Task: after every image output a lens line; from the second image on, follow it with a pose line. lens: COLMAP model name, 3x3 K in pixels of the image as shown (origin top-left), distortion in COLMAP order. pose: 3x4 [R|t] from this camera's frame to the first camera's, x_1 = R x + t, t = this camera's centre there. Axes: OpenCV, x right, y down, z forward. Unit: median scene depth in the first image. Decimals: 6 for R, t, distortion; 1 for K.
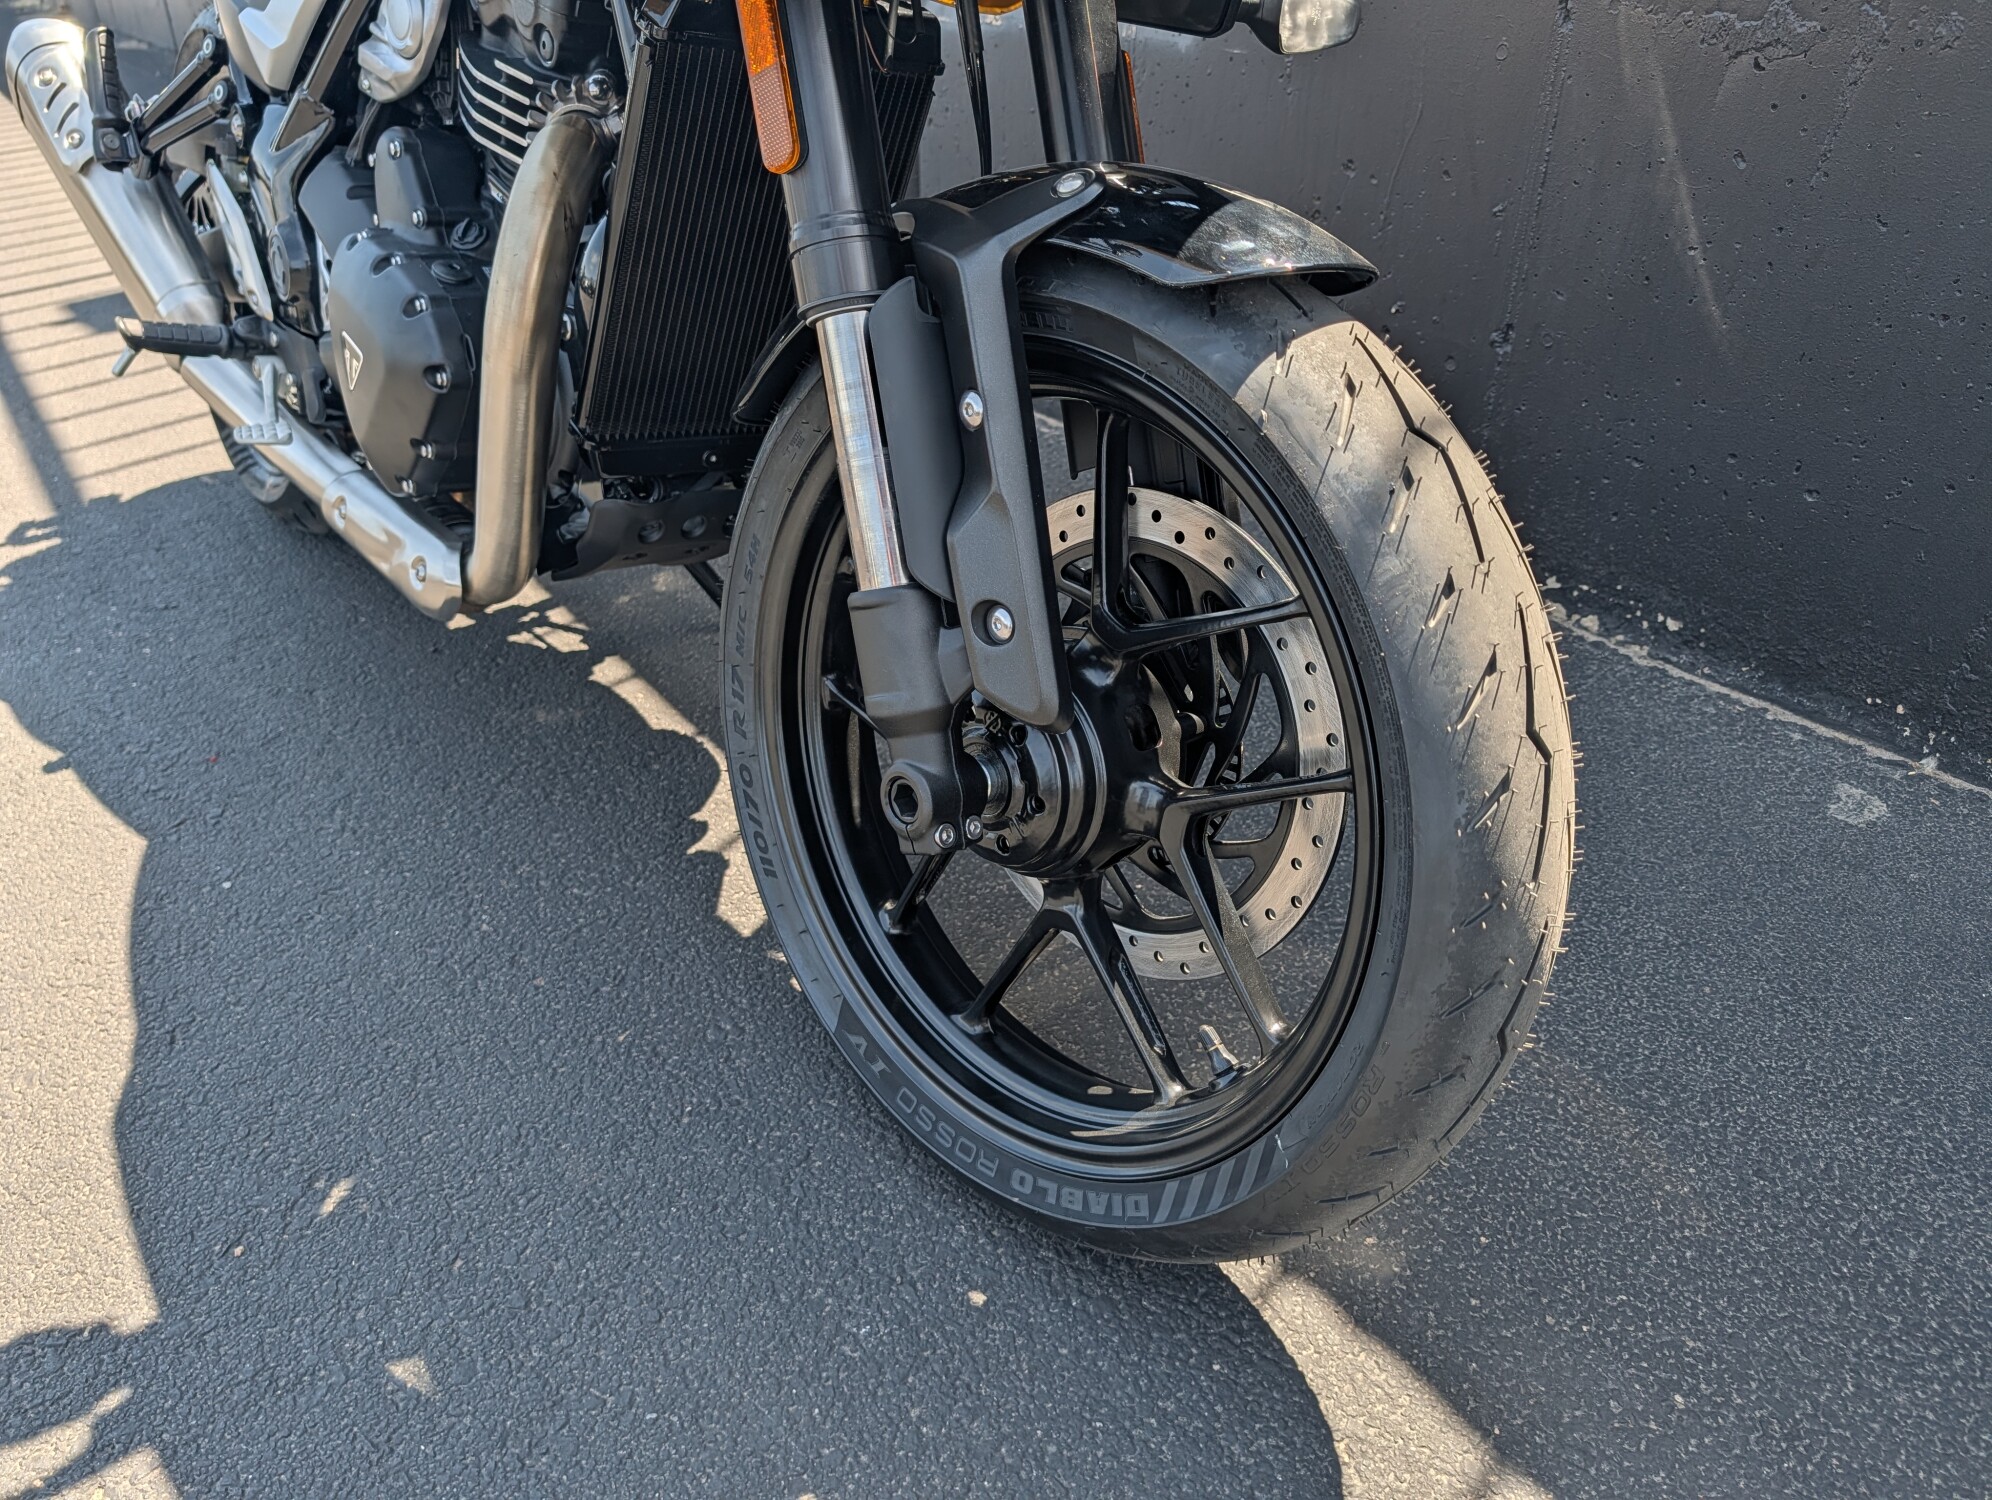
lens RADIAL K [[1429.8, 0, 998.2], [0, 1429.8, 736.7], [0, 0, 1]] dist [0.006833, -0.005832]
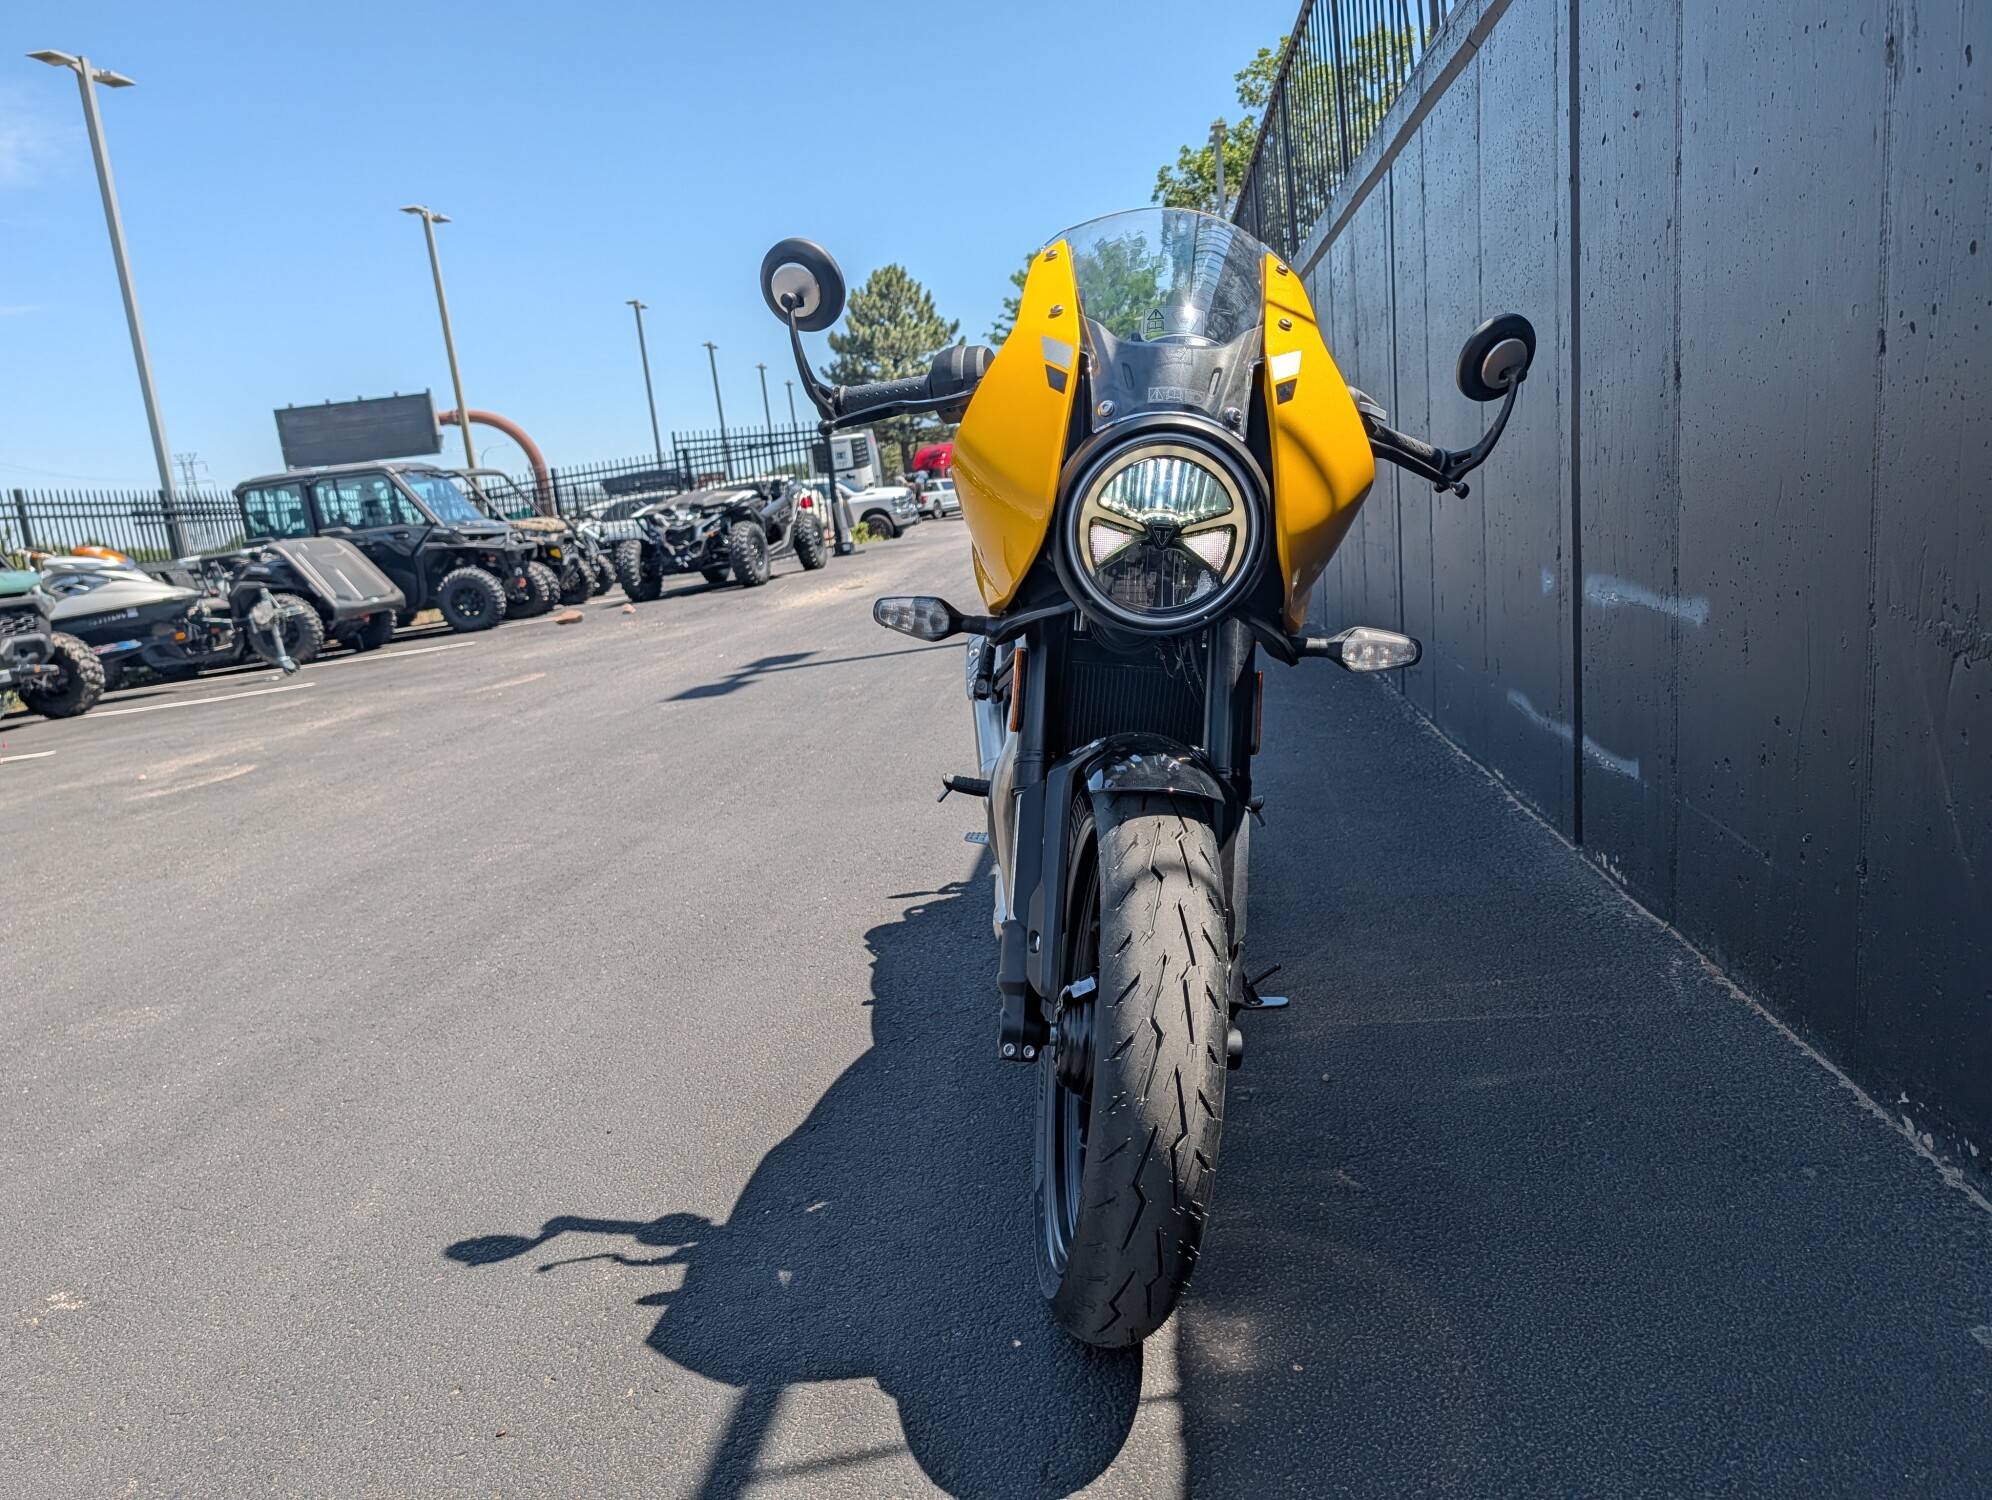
lens RADIAL K [[1416.8, 0, 1023.7], [0, 1416.8, 749.6], [0, 0, 1]] dist [0.007545, 0.001746]
pose [[0.747640, 0.055690, -0.661765, 1.026703], [-0.257083, 0.943055, -0.211082, 0.071325], [0.612326, 0.327942, 0.719382, -0.437098]]
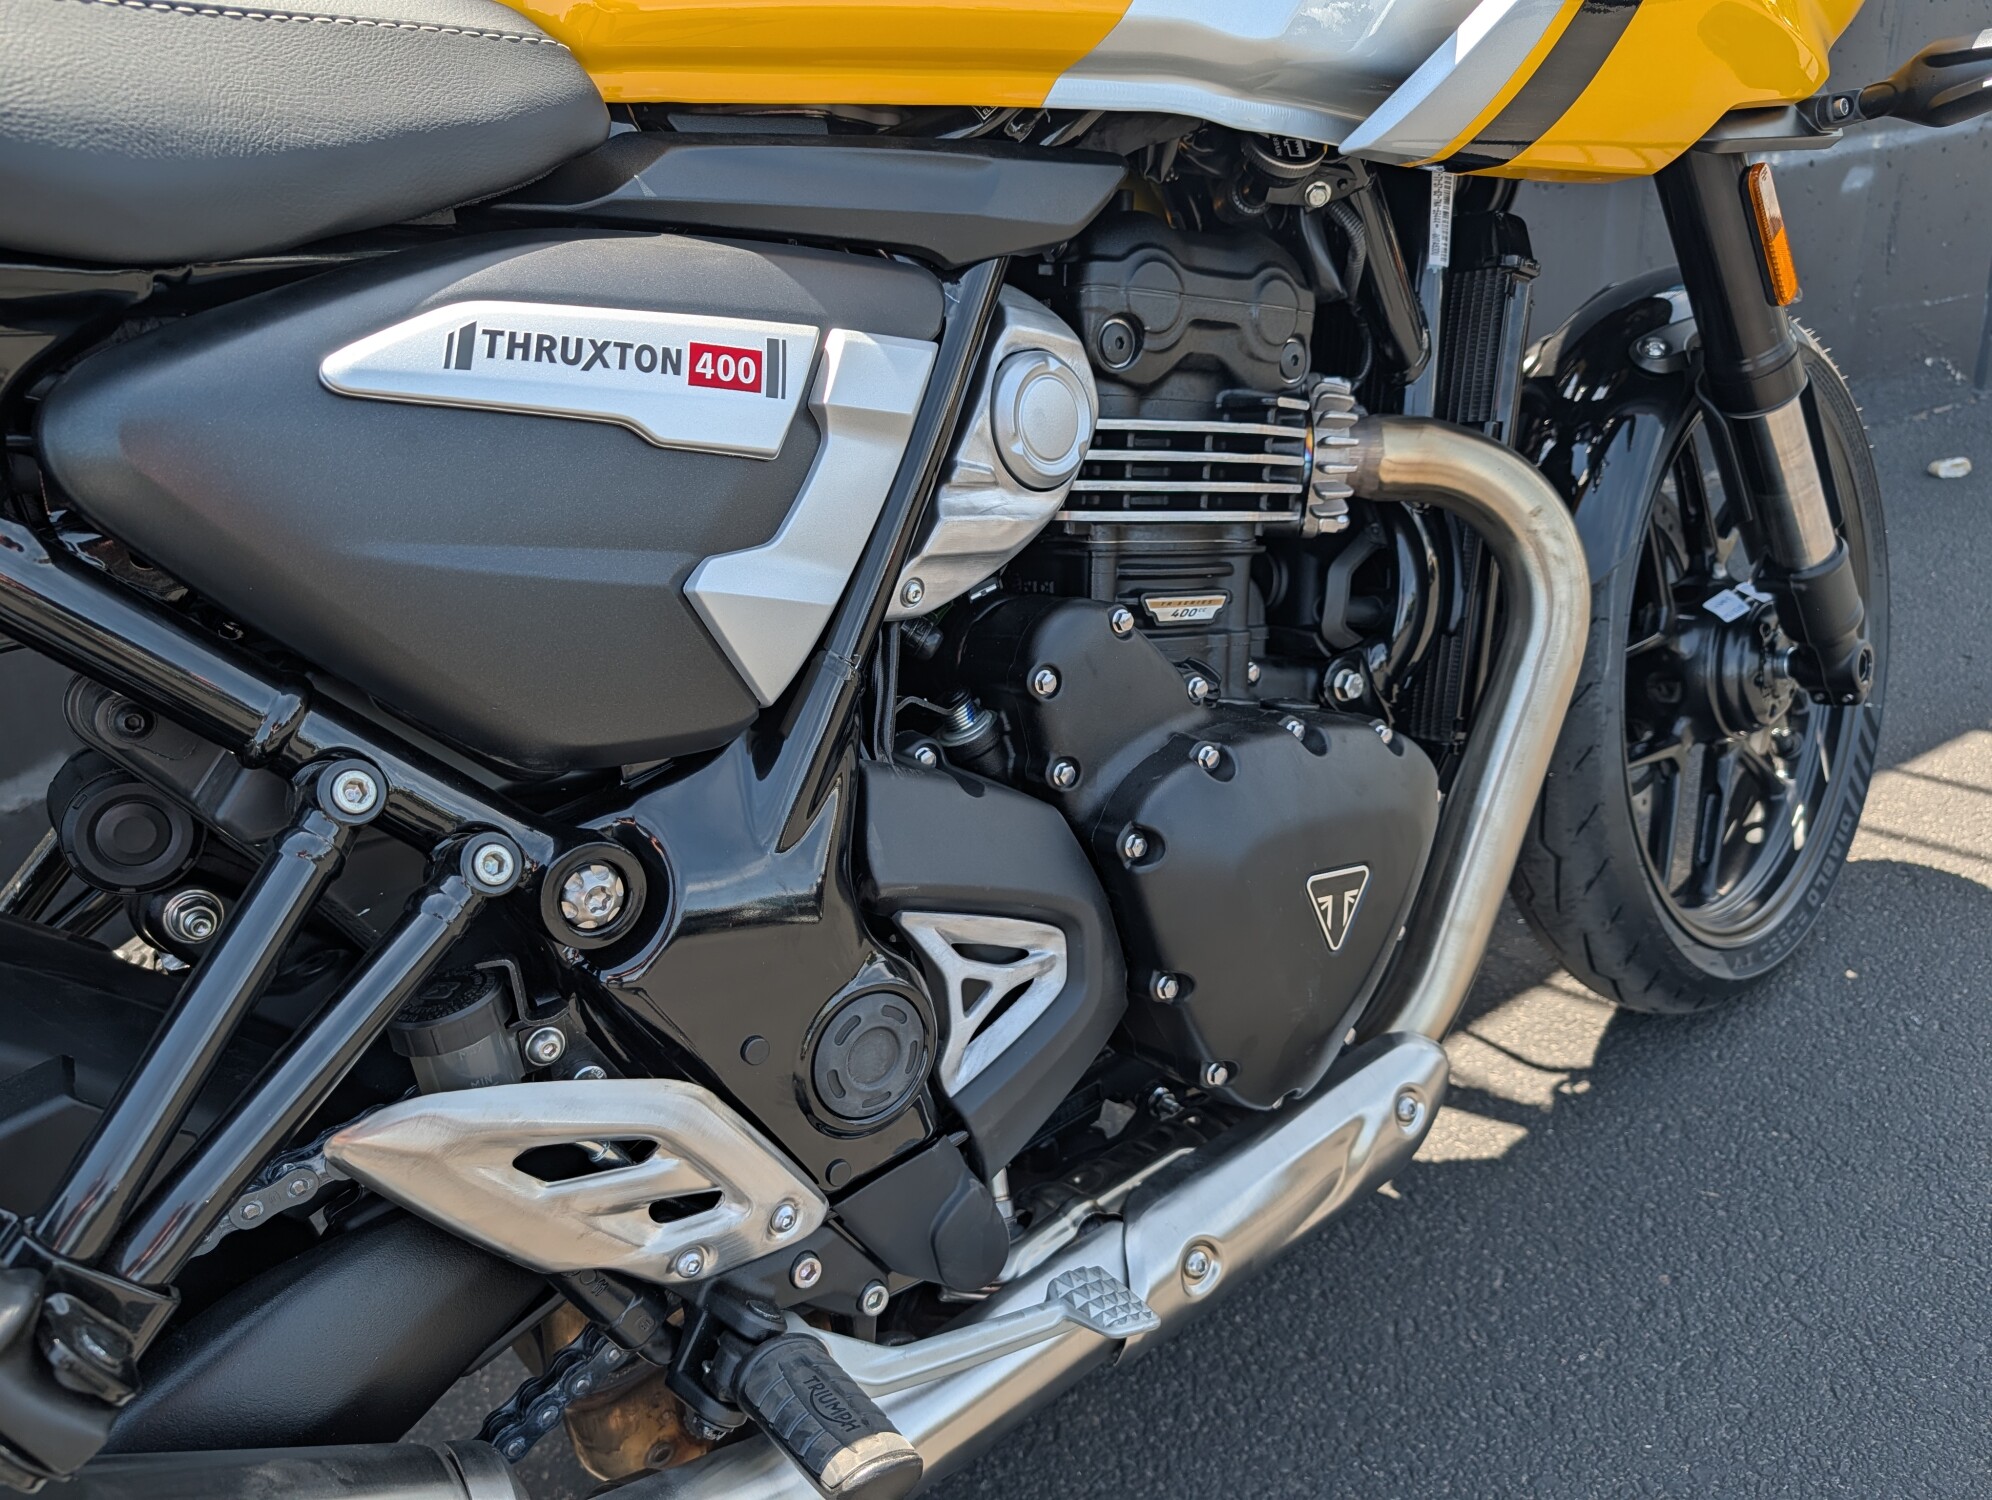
lens RADIAL K [[1429.8, 0, 998.2], [0, 1429.8, 736.7], [0, 0, 1]] dist [0.006833, -0.005832]
pose [[0.062469, -0.438999, 0.896313, -1.217753], [0.555955, 0.761136, 0.334044, -0.754971], [-0.828862, 0.477443, 0.291611, 1.129127]]
